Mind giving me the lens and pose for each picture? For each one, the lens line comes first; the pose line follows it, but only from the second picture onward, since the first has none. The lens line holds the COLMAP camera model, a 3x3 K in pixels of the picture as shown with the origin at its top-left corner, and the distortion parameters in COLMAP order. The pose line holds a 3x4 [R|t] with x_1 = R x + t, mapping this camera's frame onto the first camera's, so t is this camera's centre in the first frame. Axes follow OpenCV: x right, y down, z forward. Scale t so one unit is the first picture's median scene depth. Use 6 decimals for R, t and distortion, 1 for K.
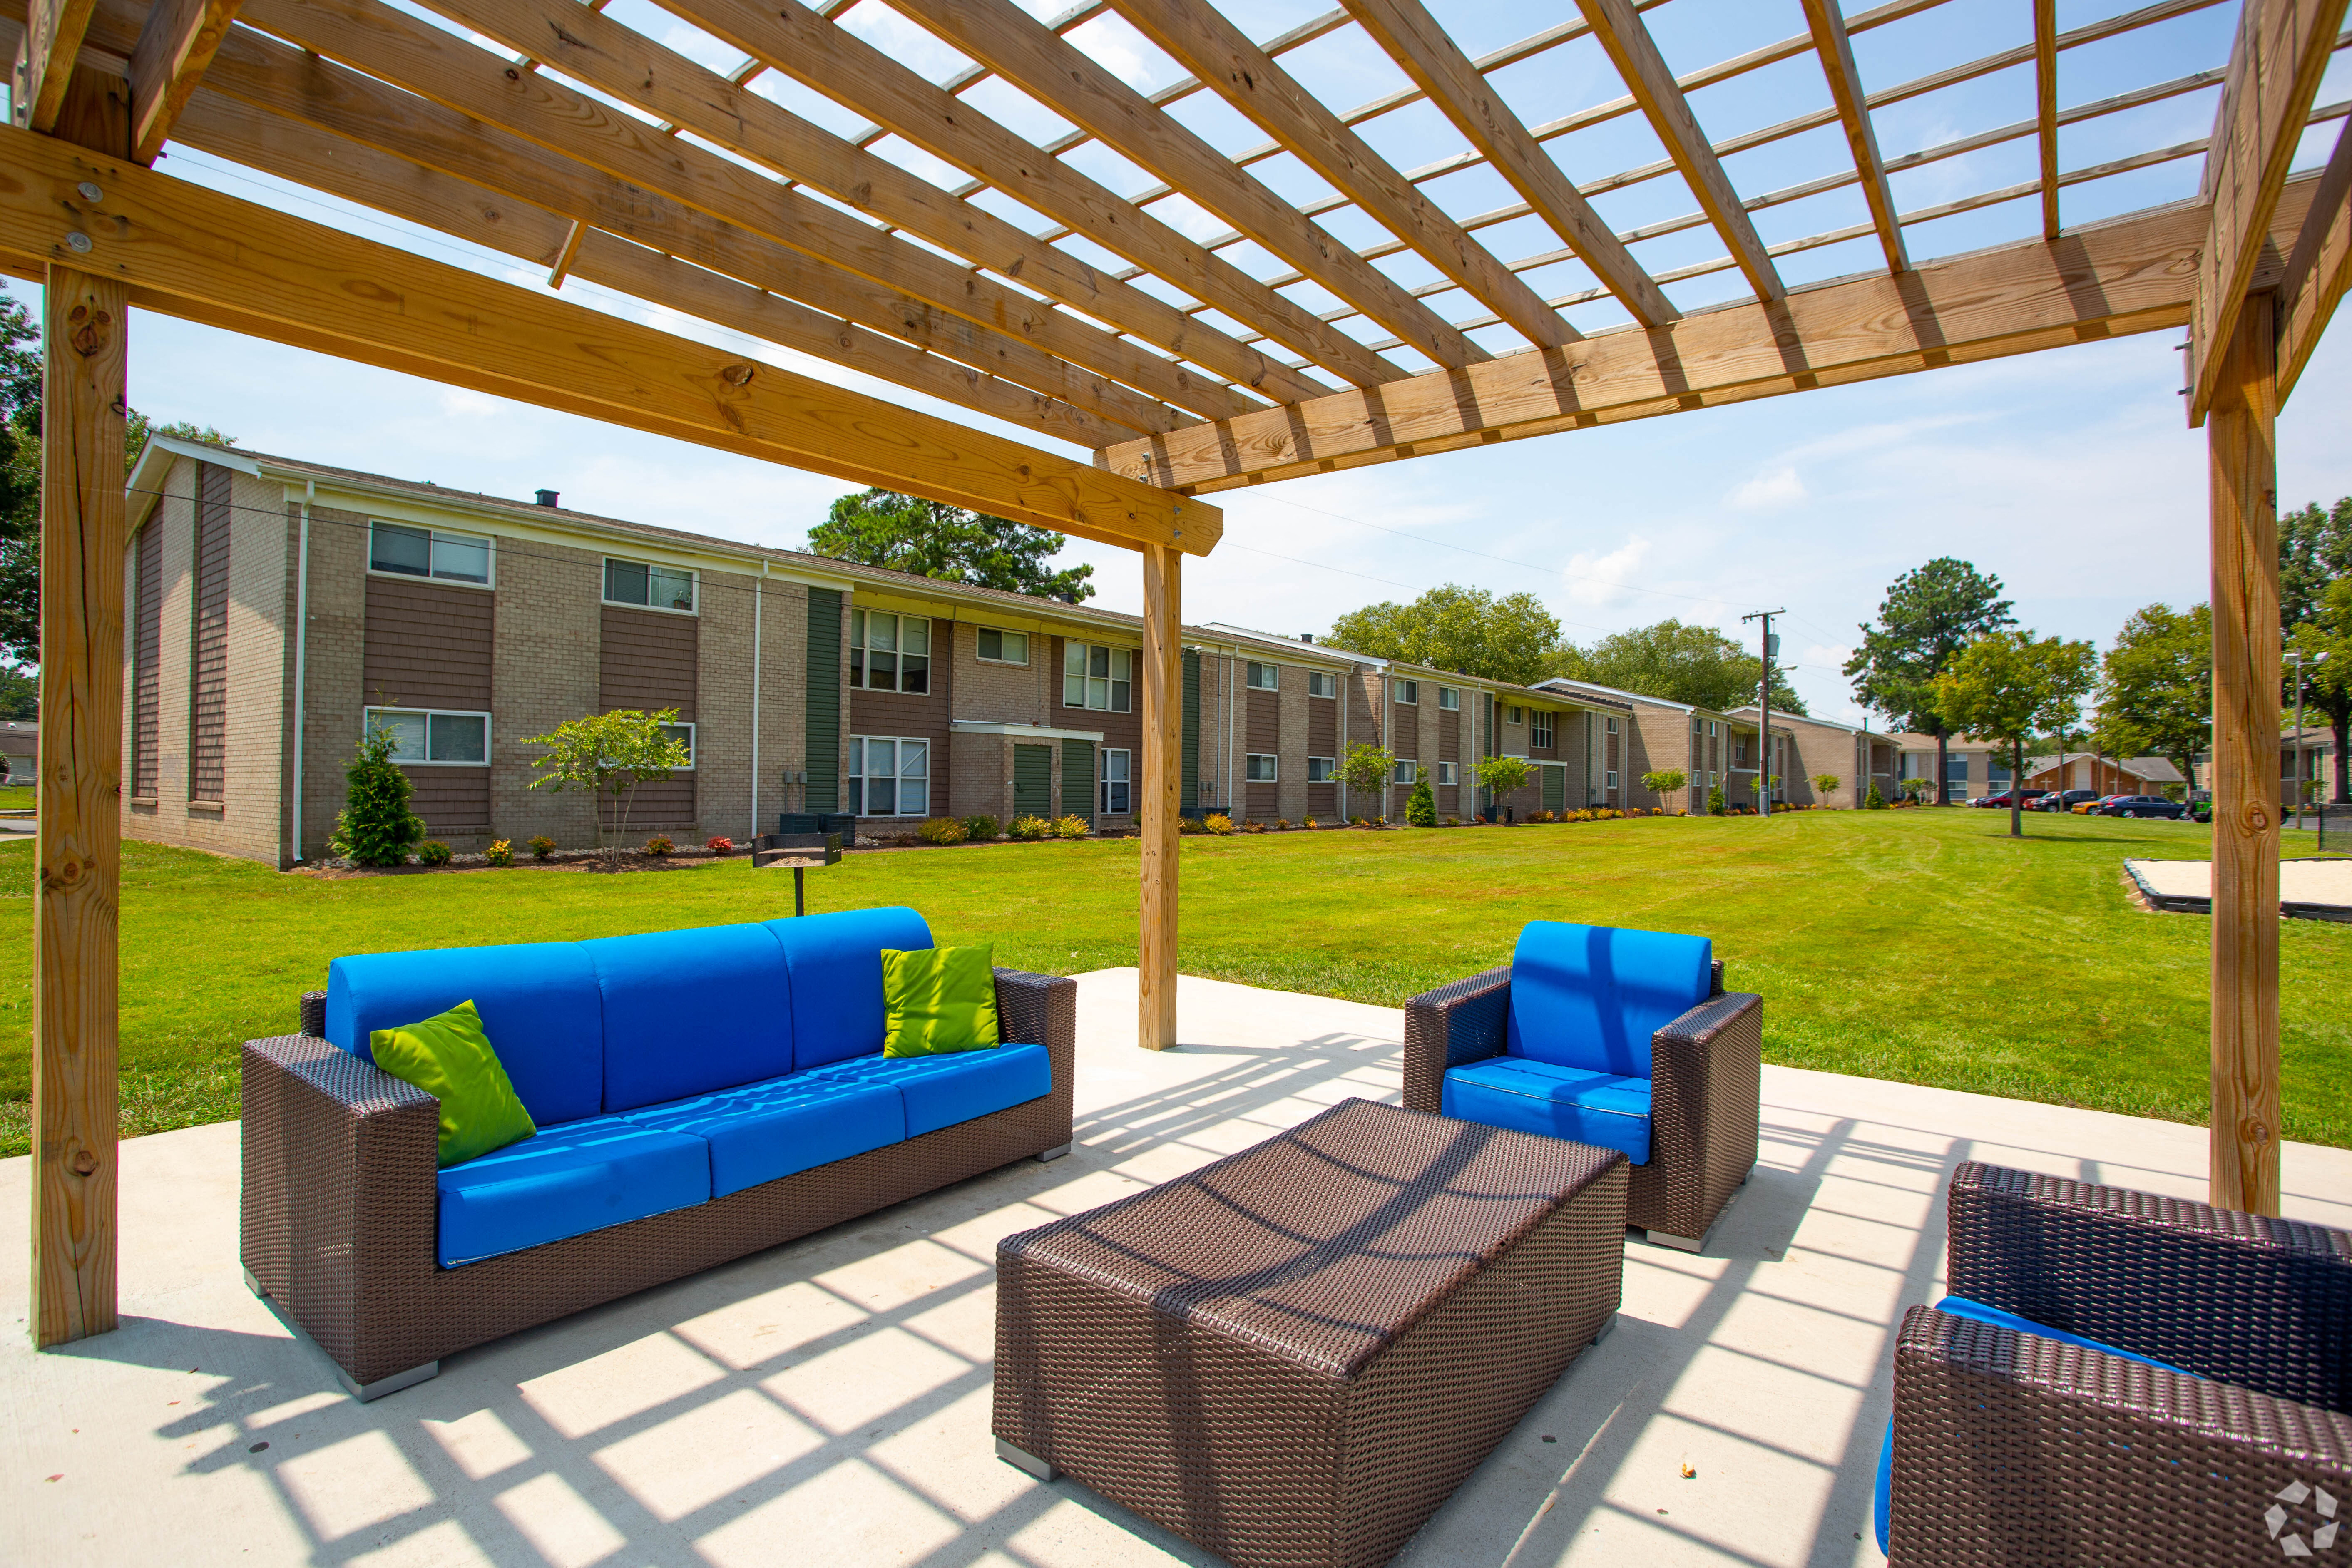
lens RADIAL K [[1175.1, 0, 1169.7], [0, 1175.1, 807.1], [0, 0, 1]] dist [-0.085778, 0.041164]
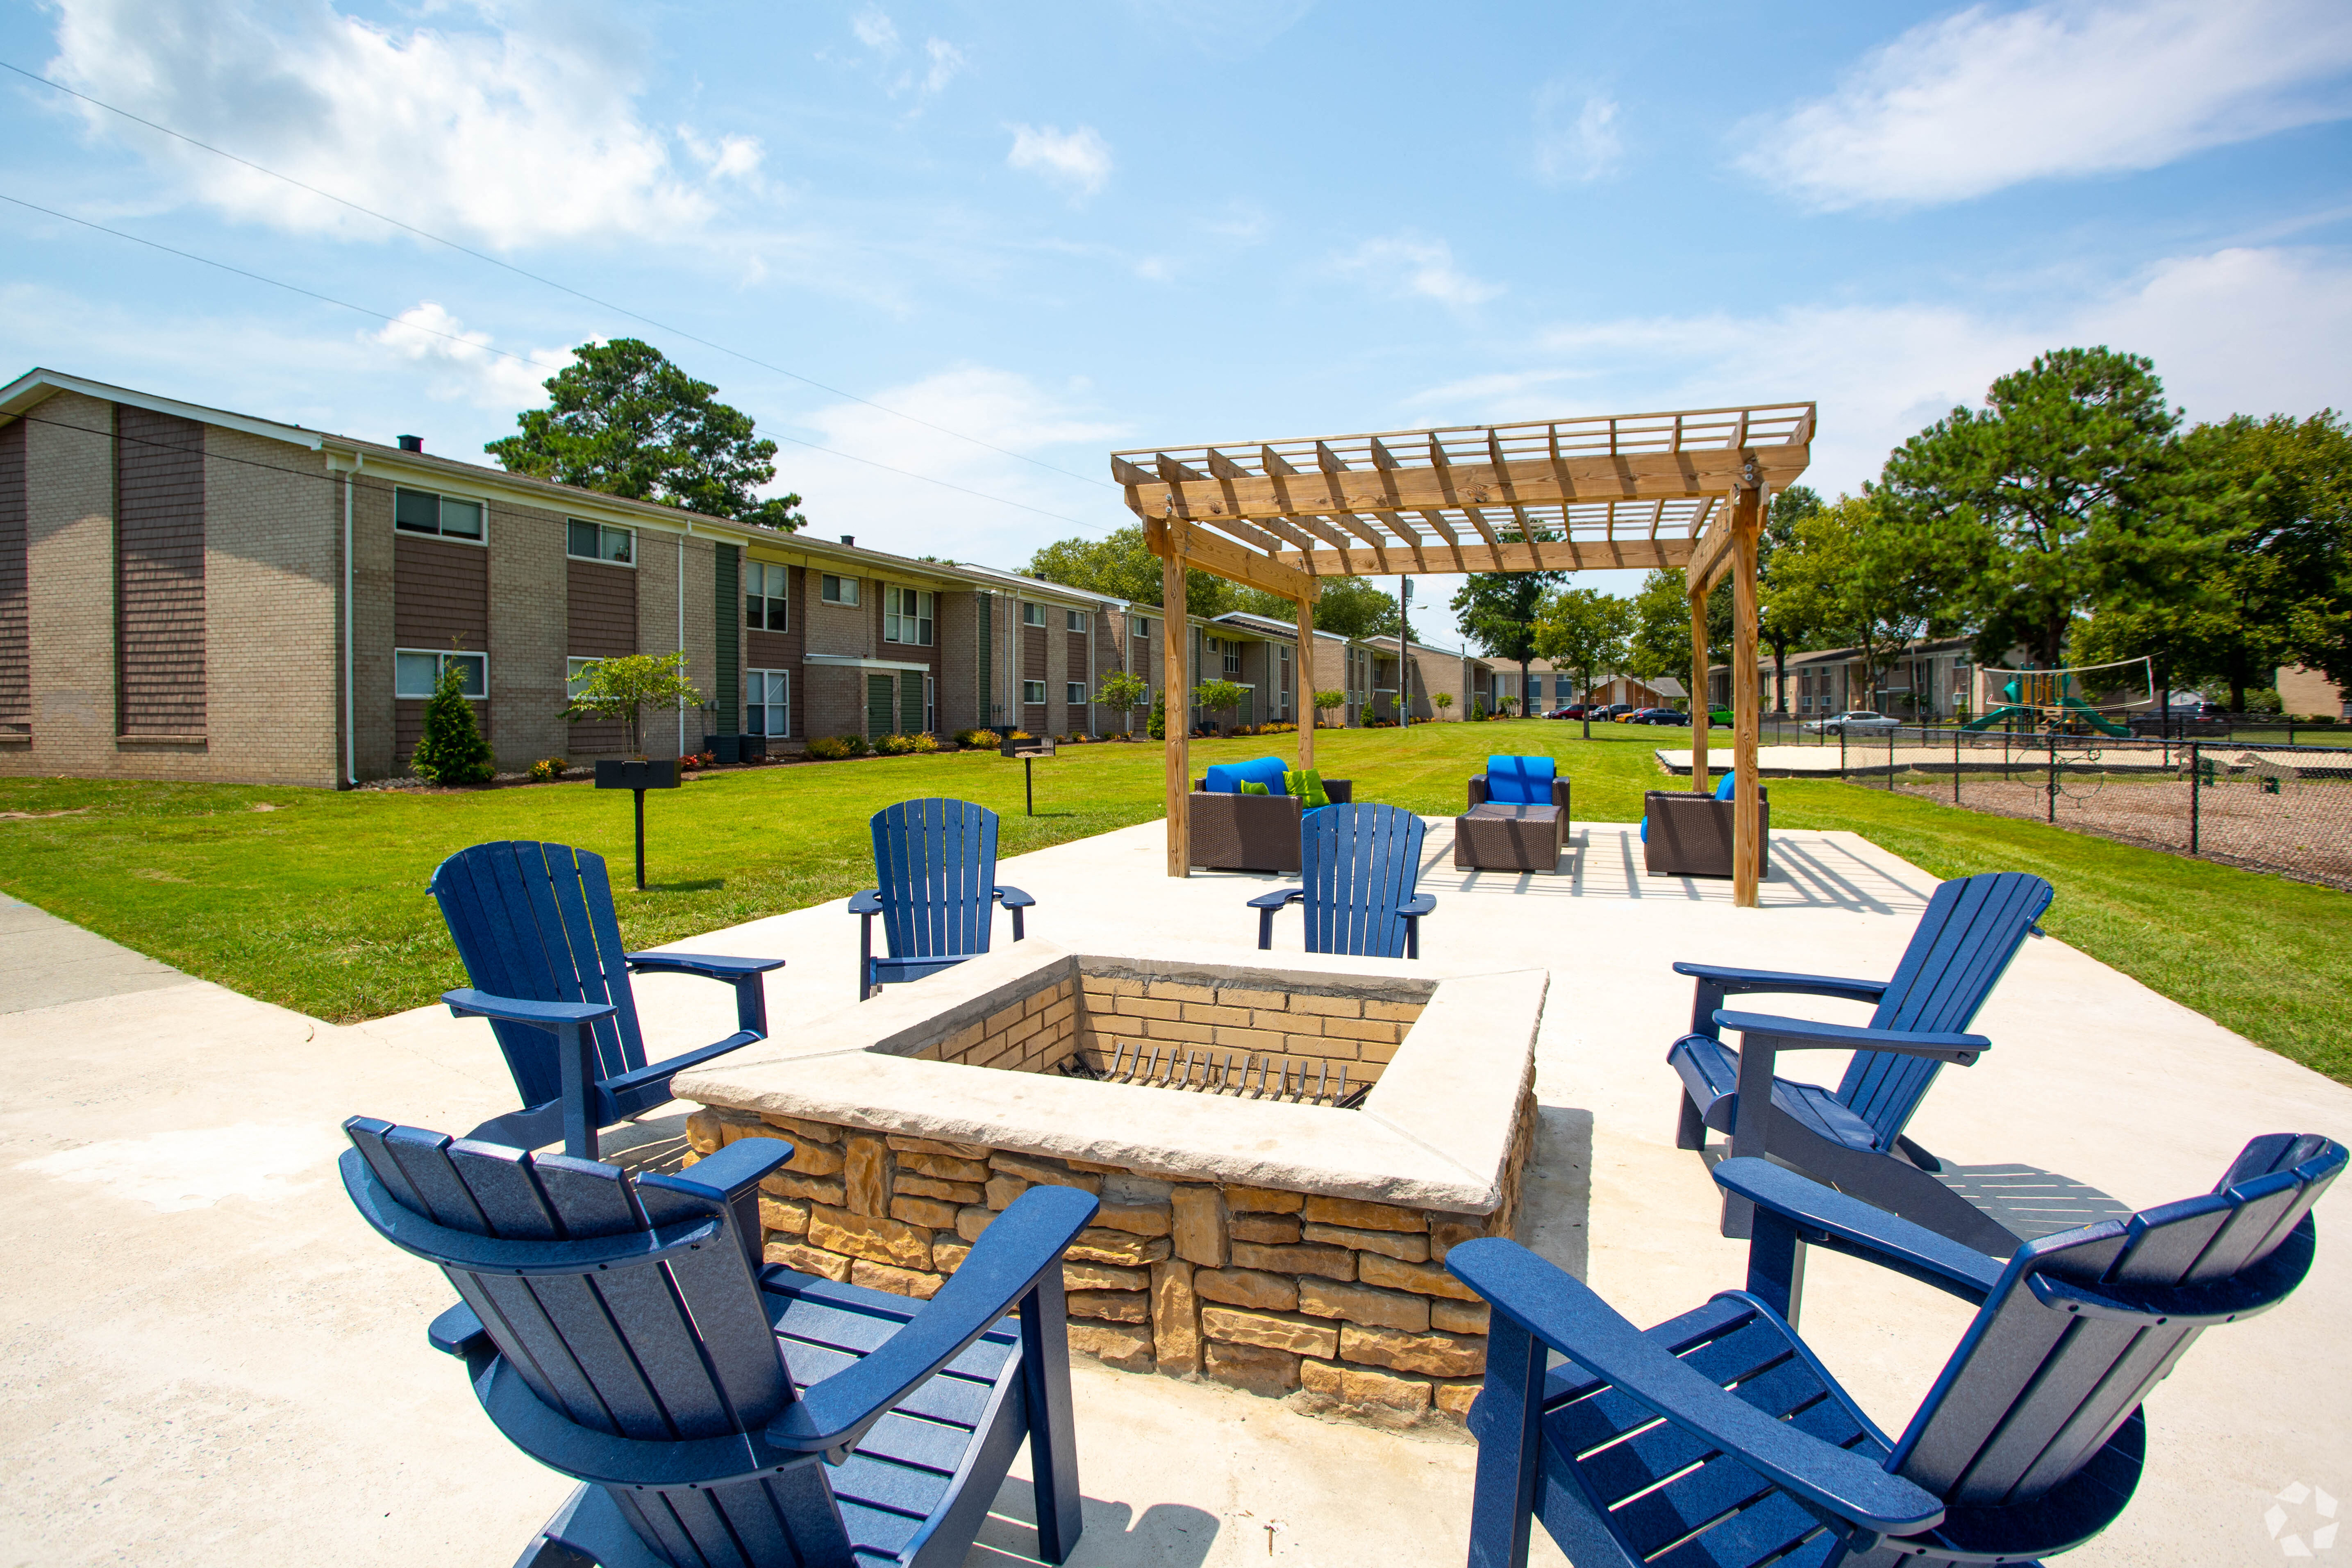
lens RADIAL K [[1227.8, 0, 1176.0], [0, 1227.8, 784.0], [0, 0, 1]] dist [-0.104420, 0.048917]
pose [[0.944695, -0.030481, 0.326529, -0.225879], [0.015647, 0.998727, 0.047960, 0.002172], [-0.327575, -0.040198, 0.943970, -0.251114]]
